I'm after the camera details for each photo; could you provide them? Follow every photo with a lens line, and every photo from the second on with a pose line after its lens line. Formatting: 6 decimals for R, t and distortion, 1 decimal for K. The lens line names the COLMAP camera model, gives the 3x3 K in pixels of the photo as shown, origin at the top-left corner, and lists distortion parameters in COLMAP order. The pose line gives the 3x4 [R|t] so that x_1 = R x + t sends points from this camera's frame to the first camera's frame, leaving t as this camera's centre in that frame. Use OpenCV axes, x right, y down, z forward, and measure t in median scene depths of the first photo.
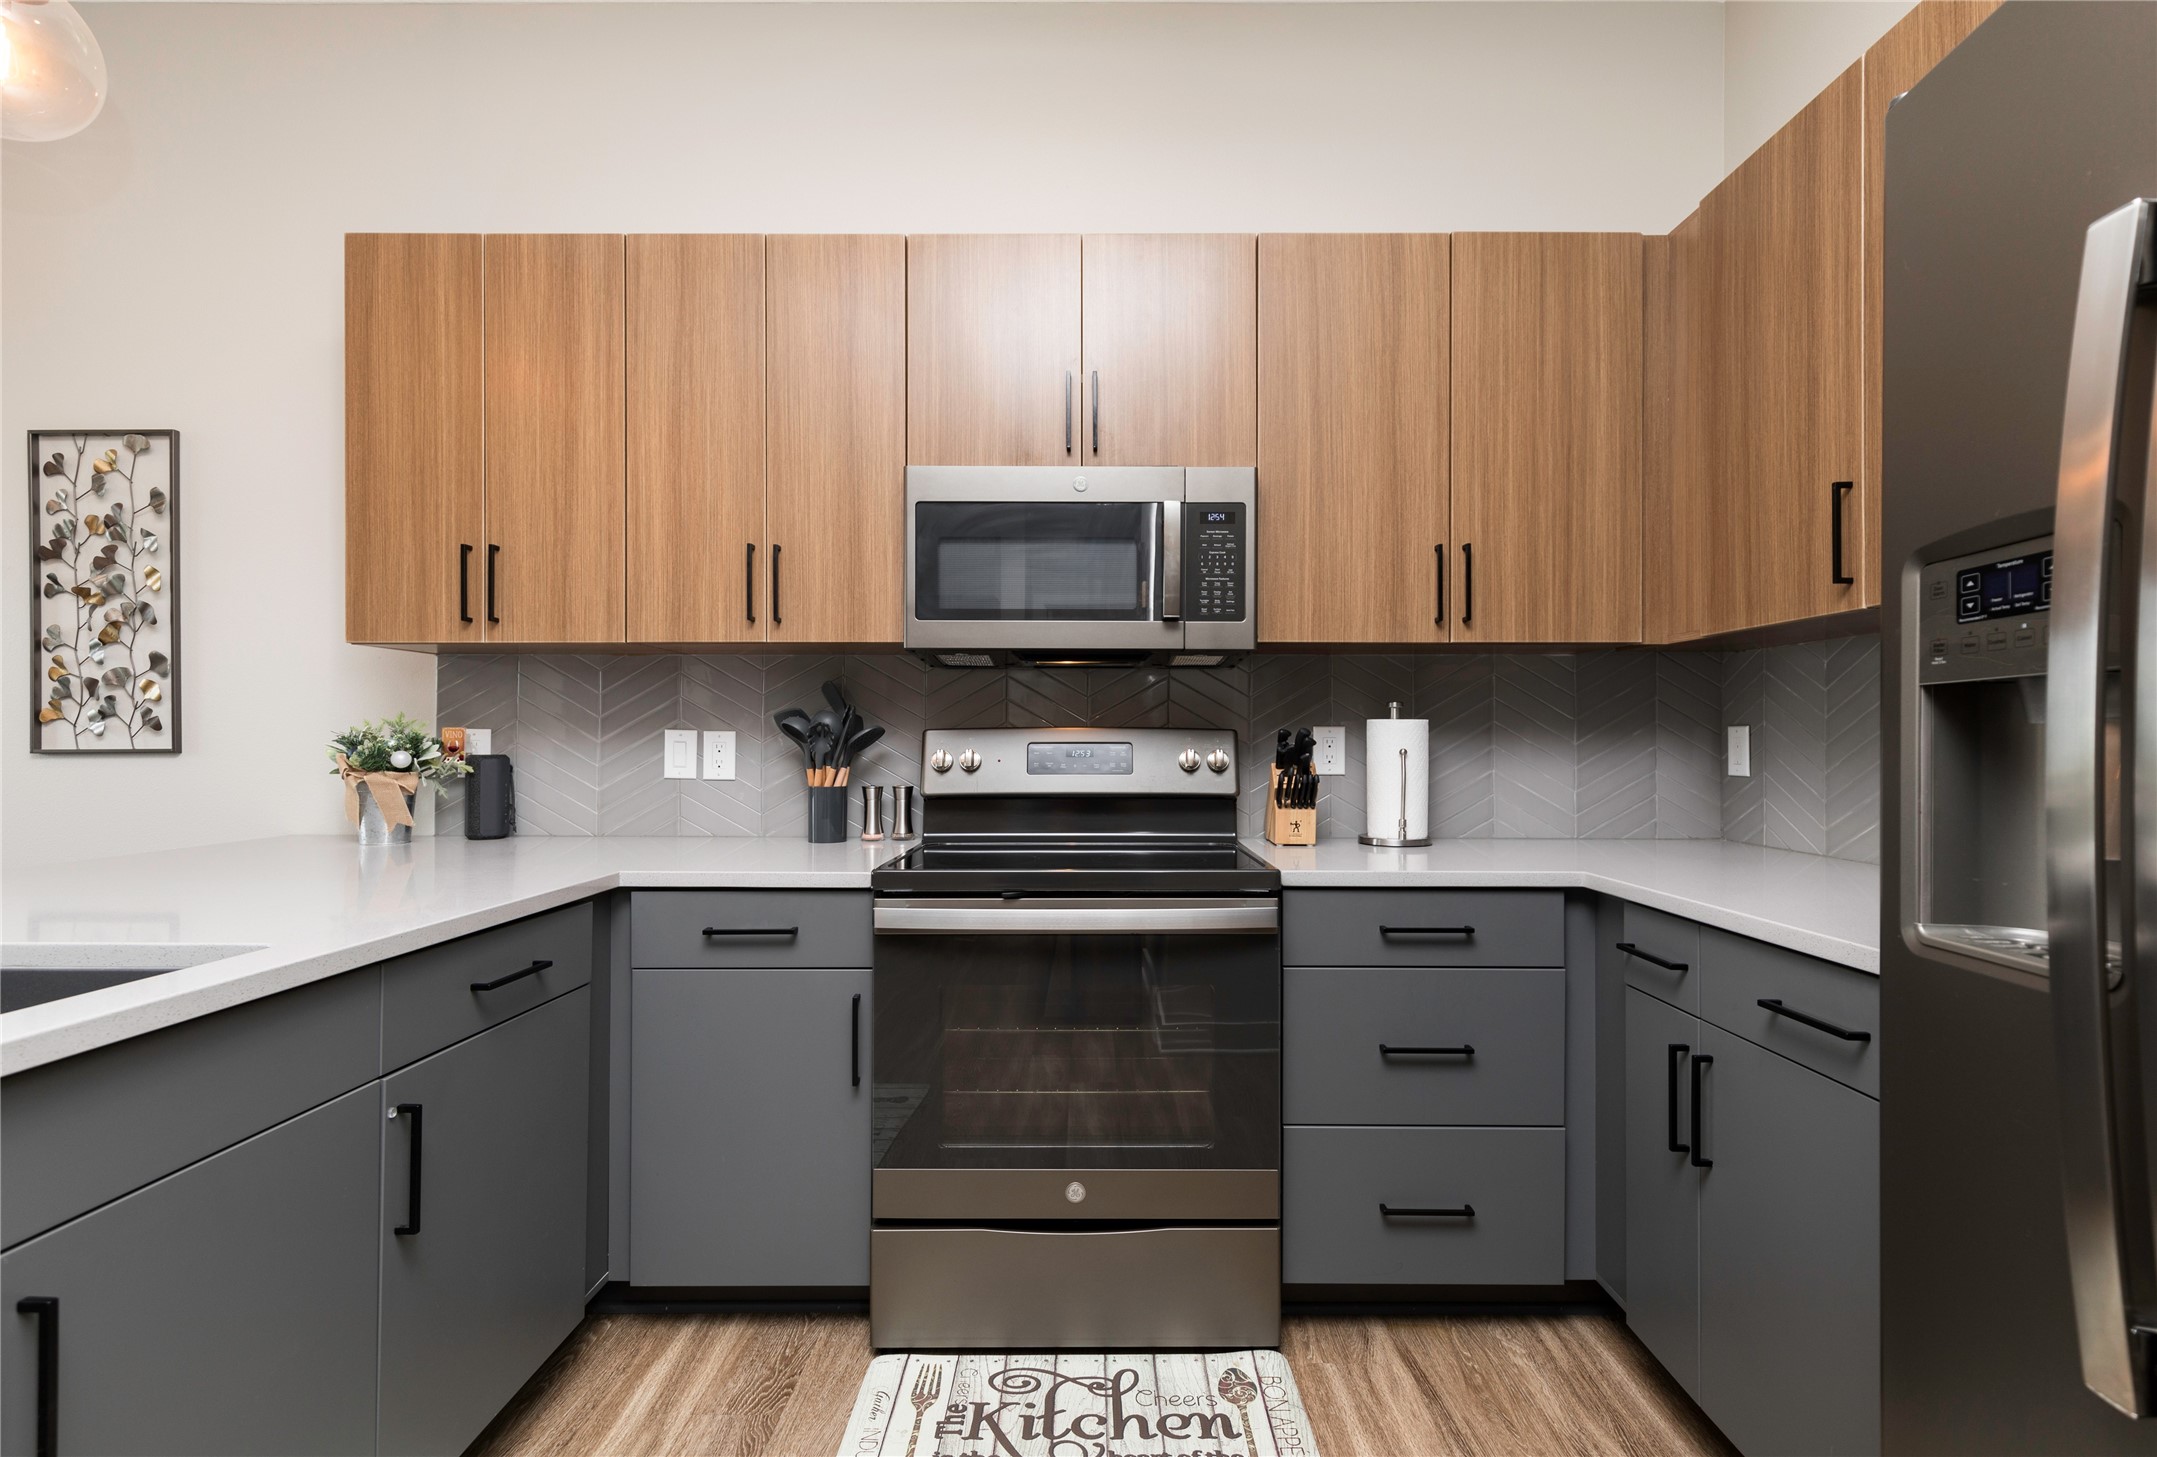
lens RADIAL K [[1108.3, 0, 1078.5], [0, 1108.3, 728.5], [0, 0, 1]] dist [0.006910, -0.000419]
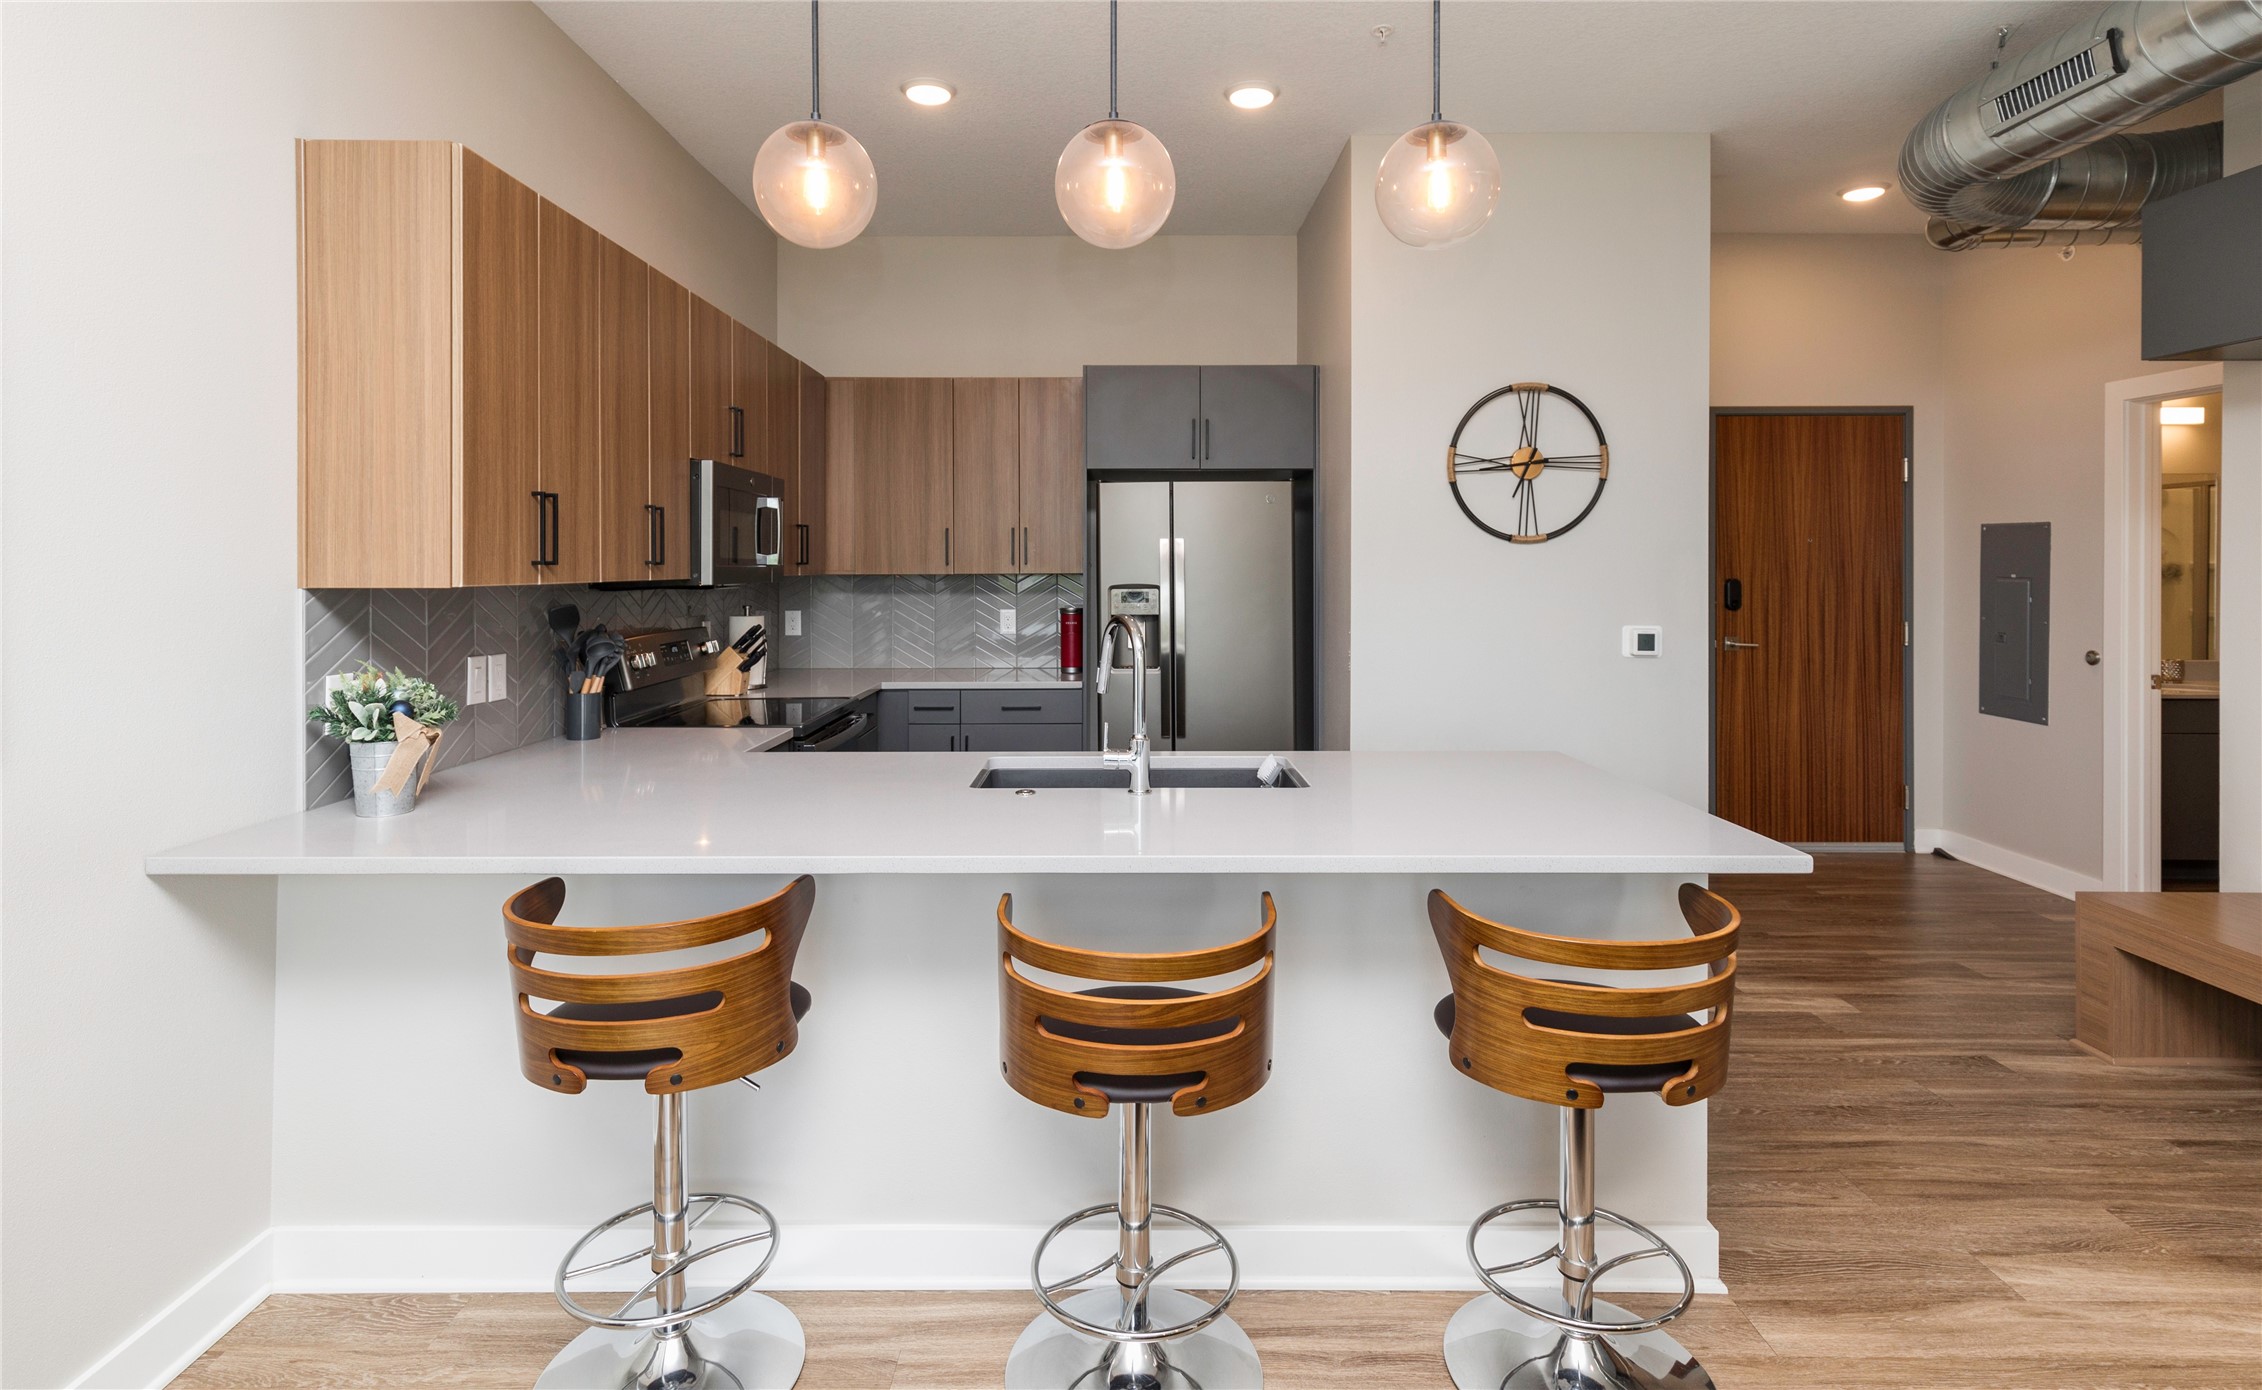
lens RADIAL K [[1129.0, 0, 1133.7], [0, 1129.0, 574.3], [0, 0, 1]] dist [0.021207, 0.000583]
pose [[-0.003823, -0.008698, 0.999955, -1.608021], [-0.004235, 0.999953, 0.008681, -0.098521], [-0.999984, -0.004202, -0.003860, 0.444422]]
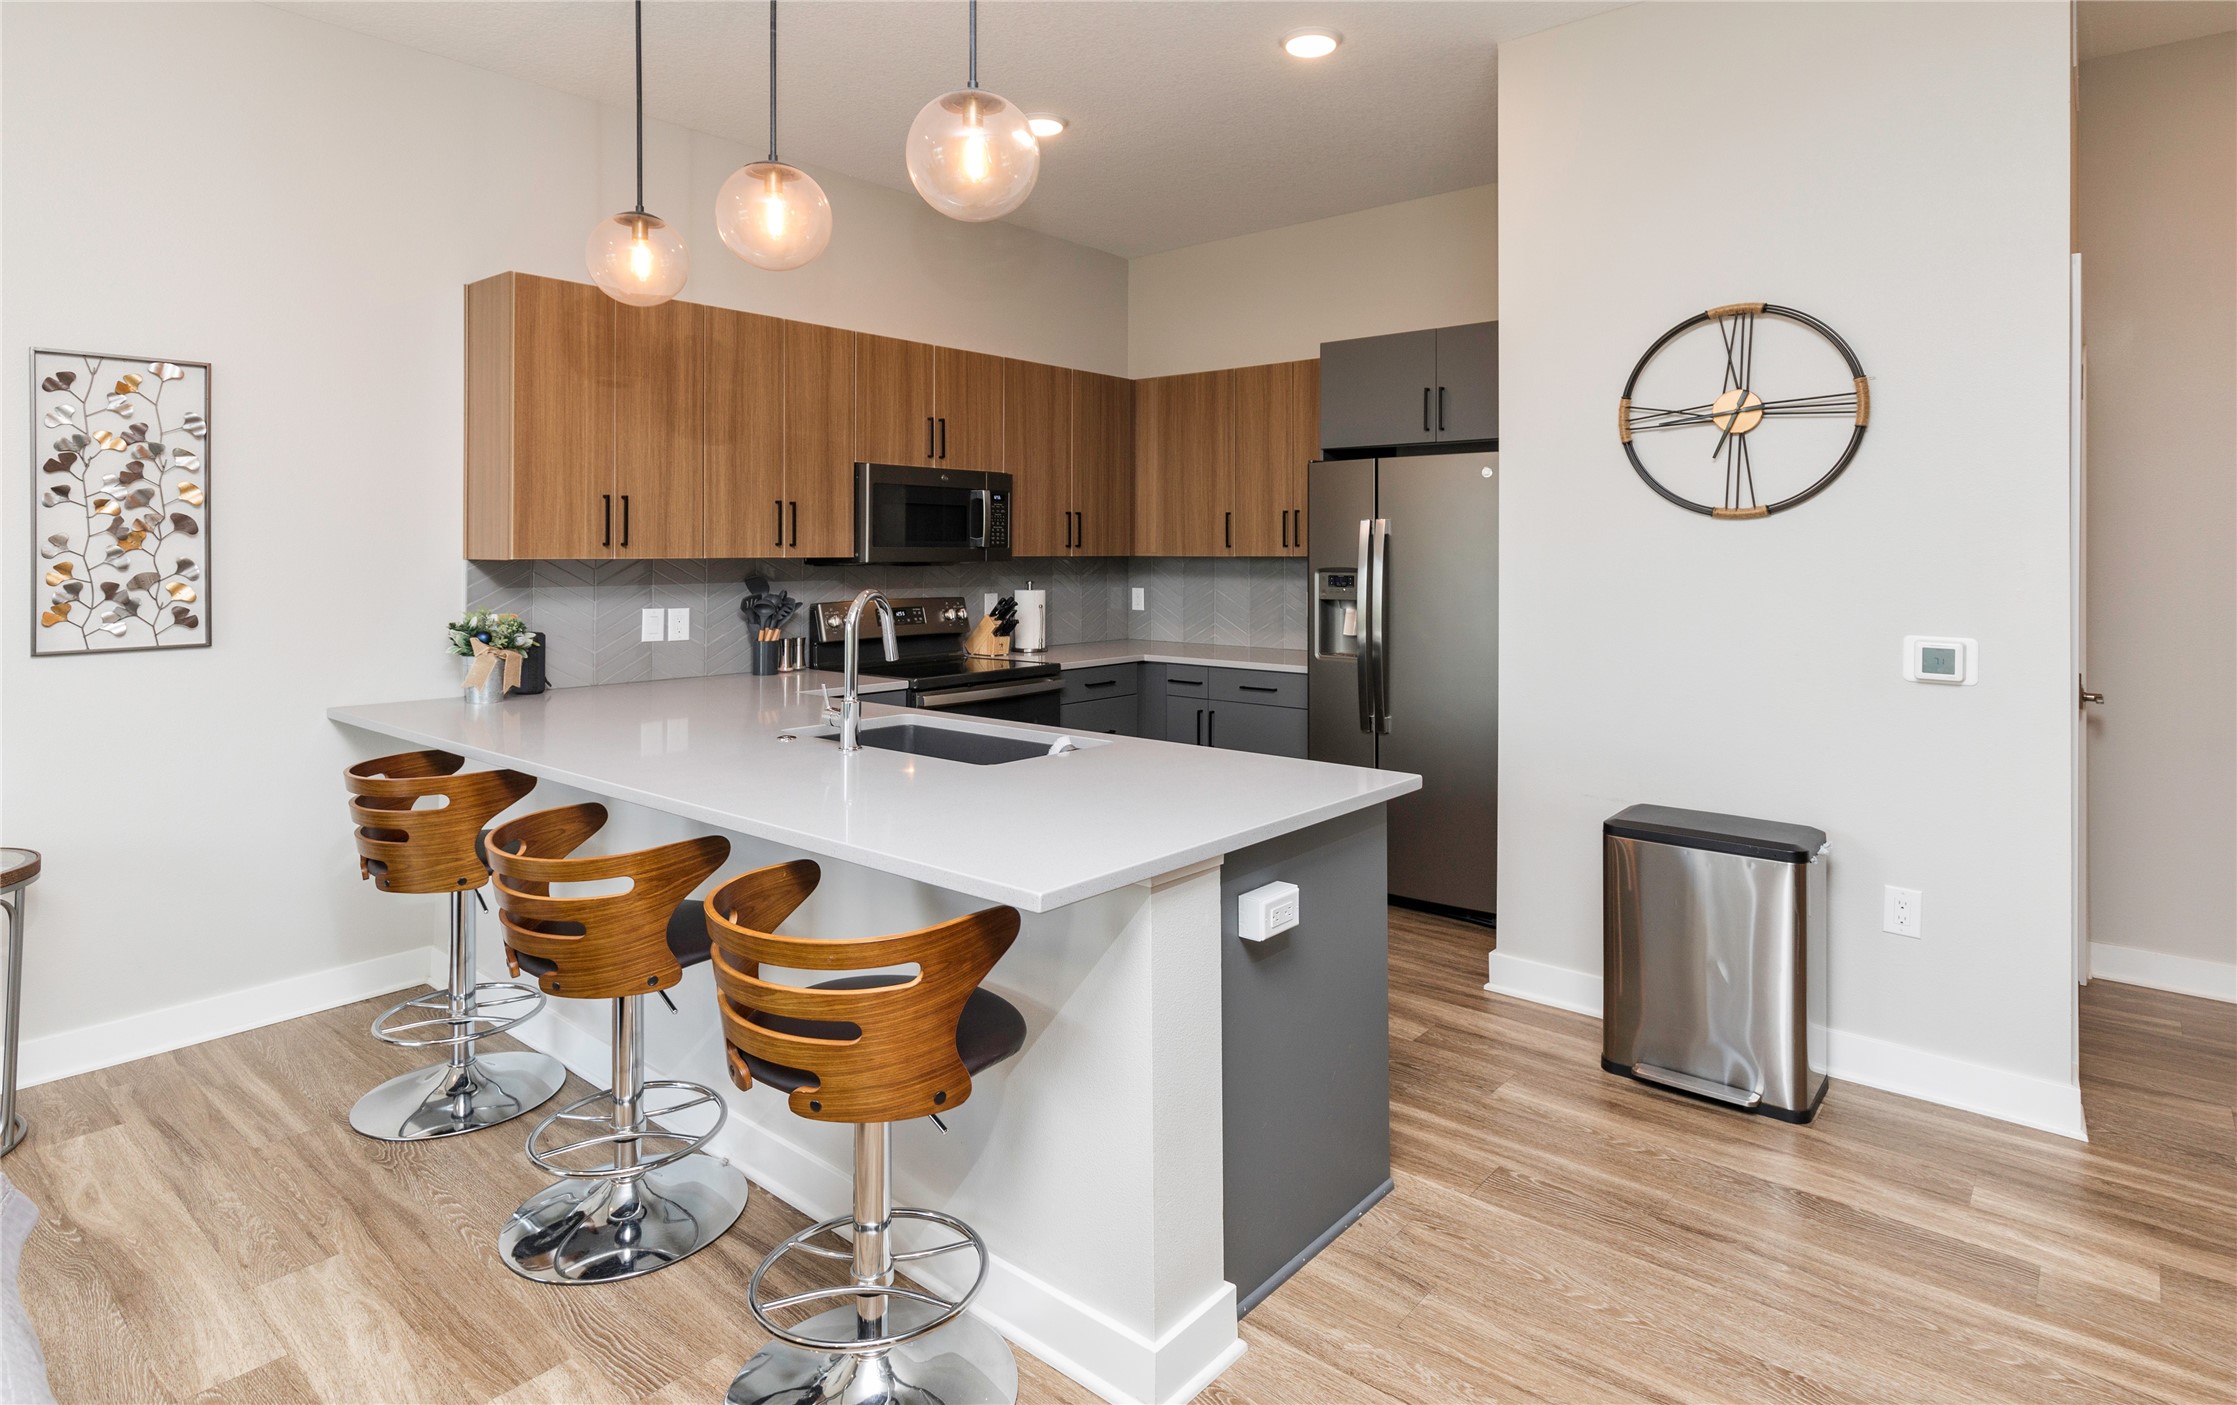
lens RADIAL K [[1124.6, 0, 1213.3], [0, 1124.6, 540.9], [0, 0, 1]] dist [0.001584, -0.000483]
pose [[0.616669, 0.006951, 0.787192, -1.226584], [-0.005845, 0.999974, -0.004251, -0.098766], [-0.787201, -0.001980, 0.616694, -0.587196]]
